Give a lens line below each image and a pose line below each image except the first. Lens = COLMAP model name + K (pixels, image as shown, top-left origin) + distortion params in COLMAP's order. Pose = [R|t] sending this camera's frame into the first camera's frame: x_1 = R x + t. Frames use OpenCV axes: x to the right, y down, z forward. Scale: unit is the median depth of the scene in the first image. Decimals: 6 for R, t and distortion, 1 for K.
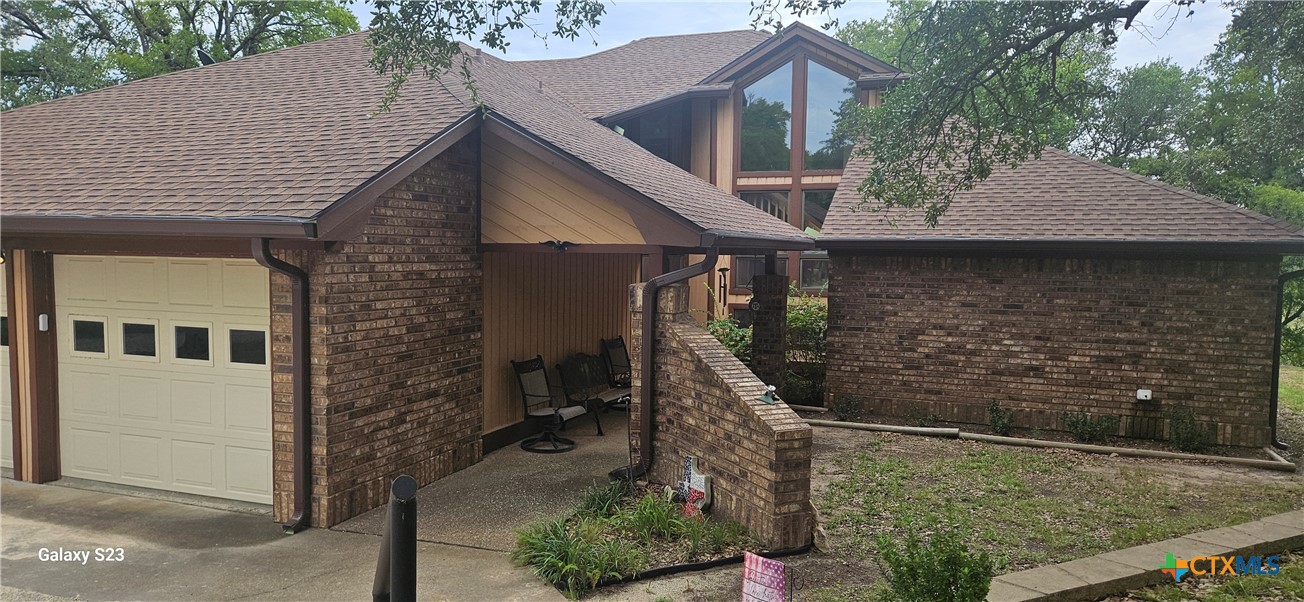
lens RADIAL K [[843.0, 0, 650.2], [0, 843.0, 300.5], [0, 0, 1]] dist [-0.000309, -0.001257]
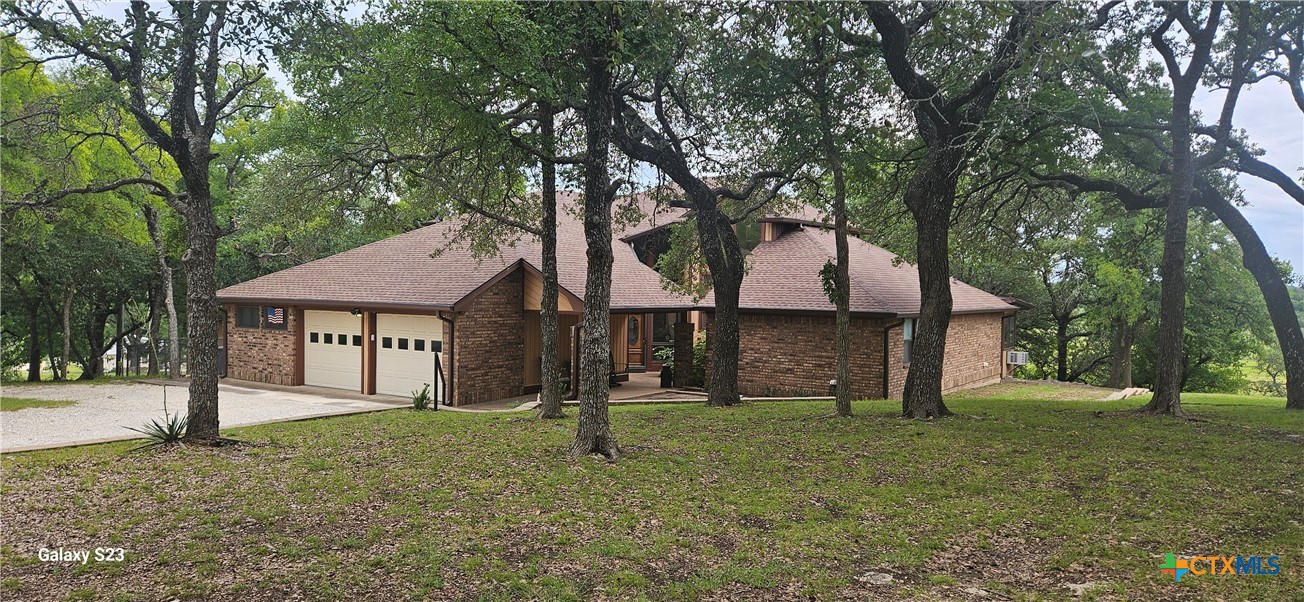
lens RADIAL K [[843.0, 0, 652.8], [0, 843.0, 299.3], [0, 0, 1]] dist [-0.000309, -0.001257]
pose [[0.967126, 0.003127, -0.254279, 0.909718], [-0.016071, 0.998677, -0.048843, 0.021006], [0.253790, 0.051324, 0.965897, -1.505929]]
